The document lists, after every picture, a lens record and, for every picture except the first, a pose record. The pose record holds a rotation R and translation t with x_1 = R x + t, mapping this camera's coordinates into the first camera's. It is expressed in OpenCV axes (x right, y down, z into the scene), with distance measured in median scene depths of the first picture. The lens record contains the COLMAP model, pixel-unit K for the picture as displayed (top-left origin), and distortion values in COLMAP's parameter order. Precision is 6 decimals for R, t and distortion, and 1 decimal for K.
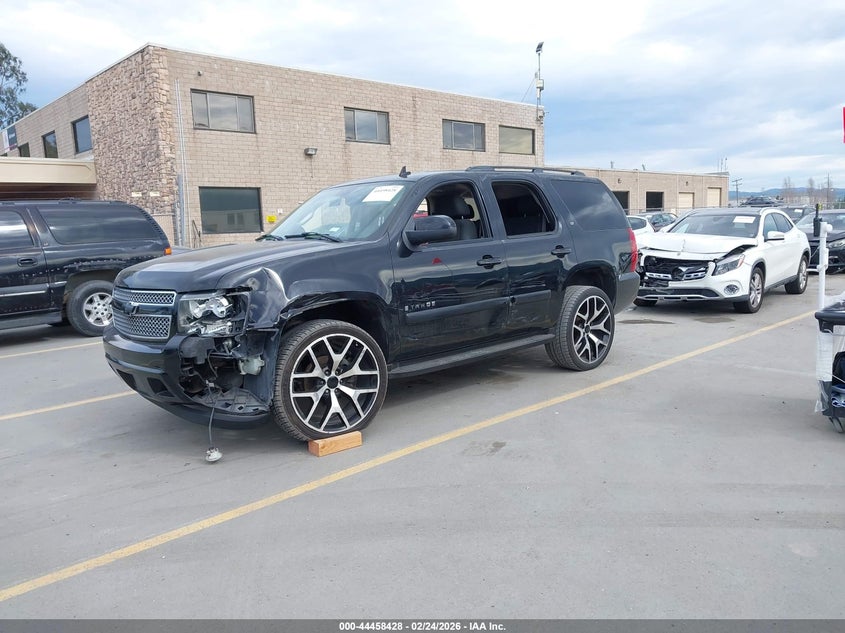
lens RADIAL K [[674.4, 0, 419.7], [0, 674.4, 317.7], [0, 0, 1]] dist [0.056687, 0.003074]
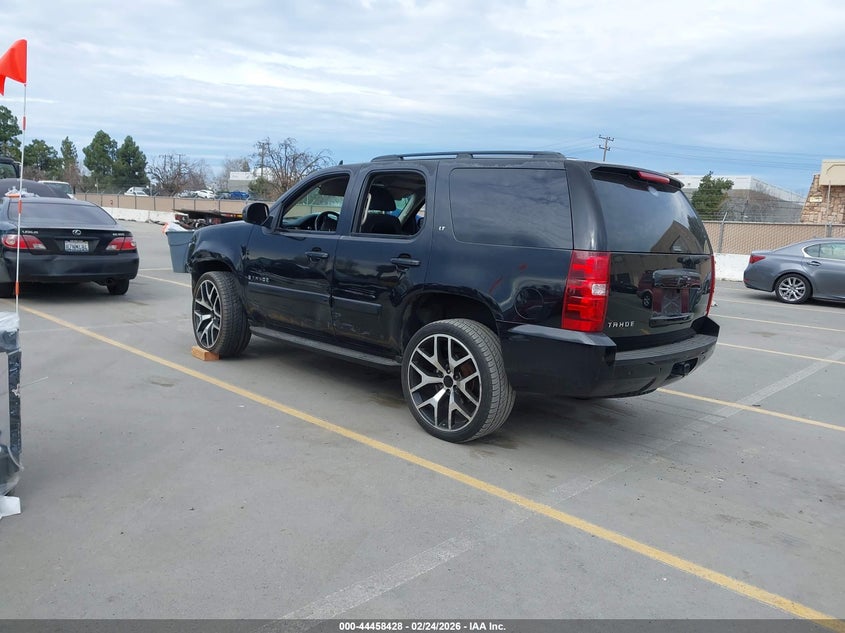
lens RADIAL K [[674.4, 0, 423.0], [0, 674.4, 317.0], [0, 0, 1]] dist [0.056687, 0.003074]
pose [[0.035822, 0.176768, -0.983600, 1.320224], [-0.189780, 0.967525, 0.166968, -0.227357], [0.981173, 0.180686, 0.068205, 1.322382]]
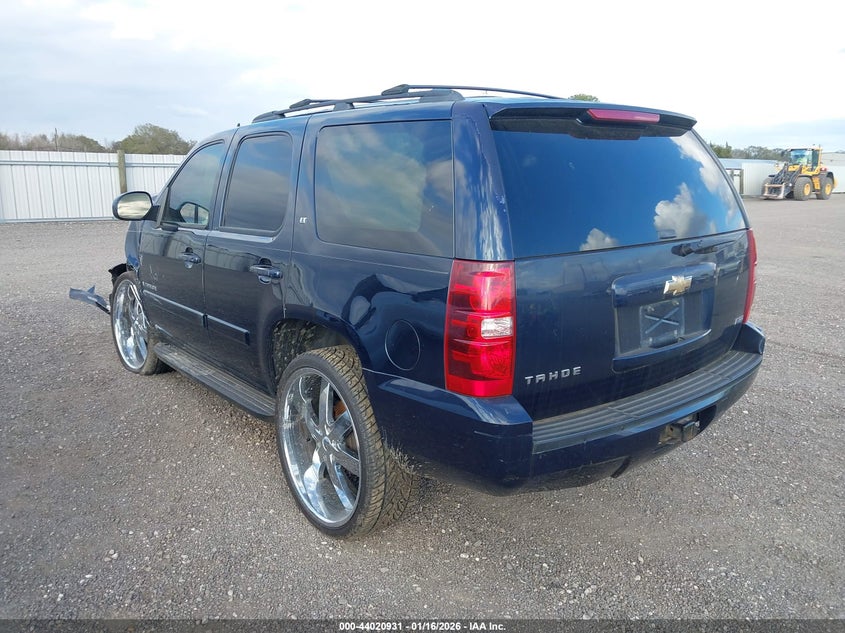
lens RADIAL K [[674.4, 0, 420.9], [0, 674.4, 315.6], [0, 0, 1]] dist [0.056687, 0.003074]
pose [[-0.105818, 0.251031, -0.962178, 0.974264], [-0.112934, 0.958316, 0.262444, -0.290210], [0.987952, 0.136434, -0.073057, 1.564851]]
